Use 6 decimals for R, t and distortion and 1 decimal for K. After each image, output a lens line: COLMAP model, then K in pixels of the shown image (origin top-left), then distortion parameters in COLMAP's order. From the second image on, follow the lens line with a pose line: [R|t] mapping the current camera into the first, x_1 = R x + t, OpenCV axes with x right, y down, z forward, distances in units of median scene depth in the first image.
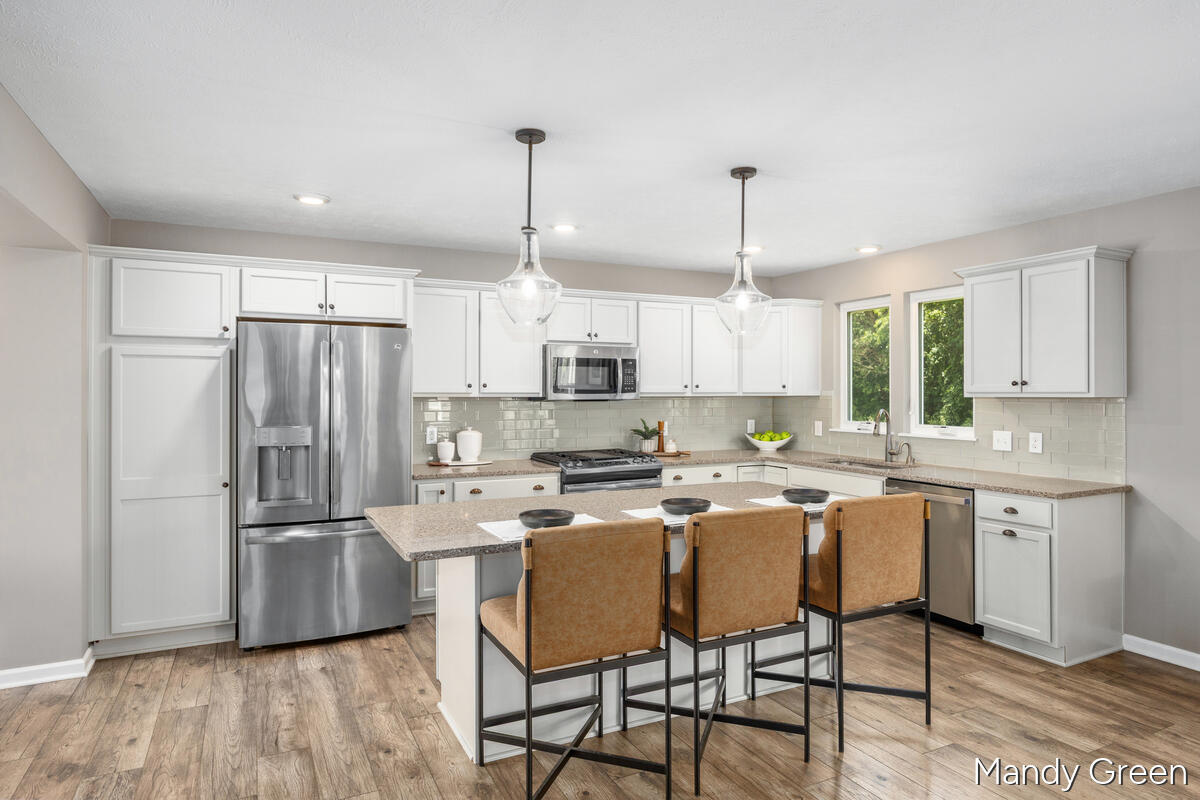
lens RADIAL K [[702.0, 0, 606.2], [0, 702.0, 392.0], [0, 0, 1]] dist [0.001208, 0.000047]
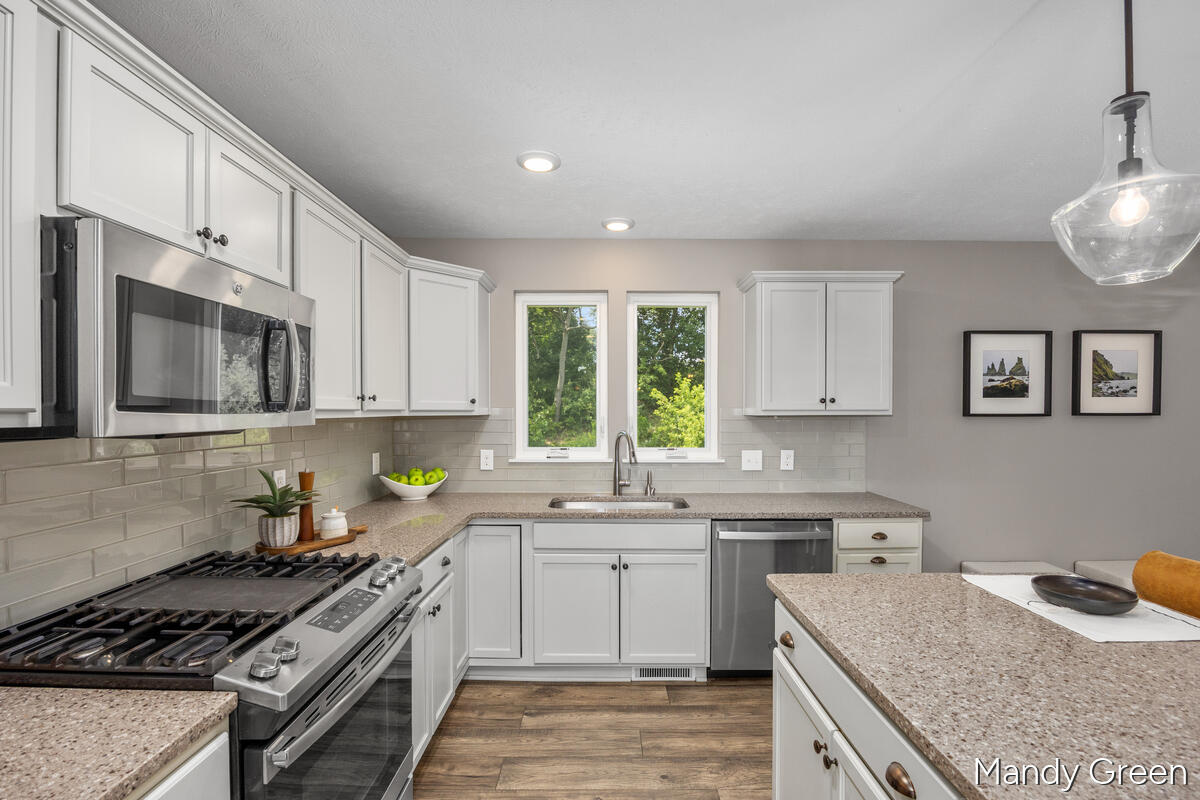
lens RADIAL K [[539.9, 0, 606.7], [0, 539.9, 416.4], [0, 0, 1]] dist [-0.015716, 0.001485]
pose [[0.449523, -0.008156, 0.893232, -0.160892], [0.000285, 0.999960, 0.008987, 0.001844], [-0.893269, -0.003786, 0.449507, 0.713366]]
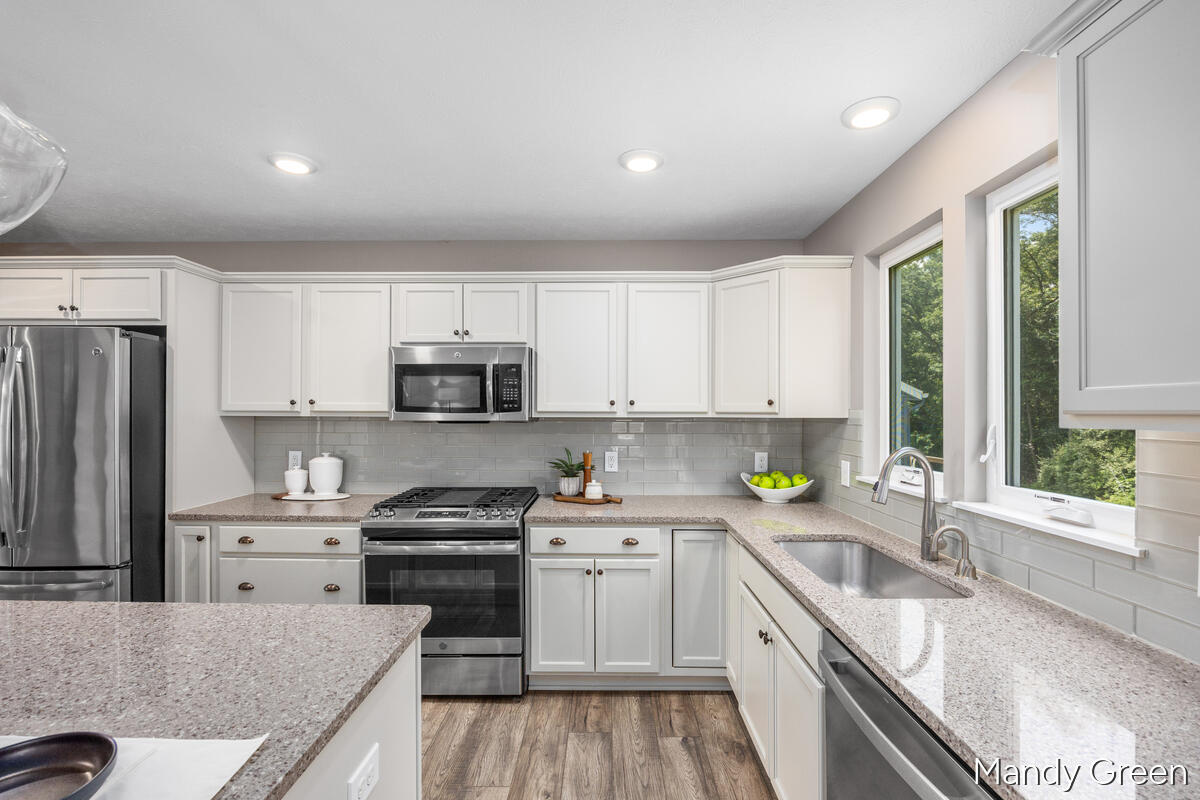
lens RADIAL K [[520.8, 0, 601.5], [0, 520.8, 409.3], [0, 0, 1]] dist [-0.008621, 0.000247]
pose [[0.891004, 0.001726, -0.453992, 0.356010], [-0.003071, 0.999993, -0.002225, -0.000461], [0.453985, 0.003377, 0.891003, 0.578470]]
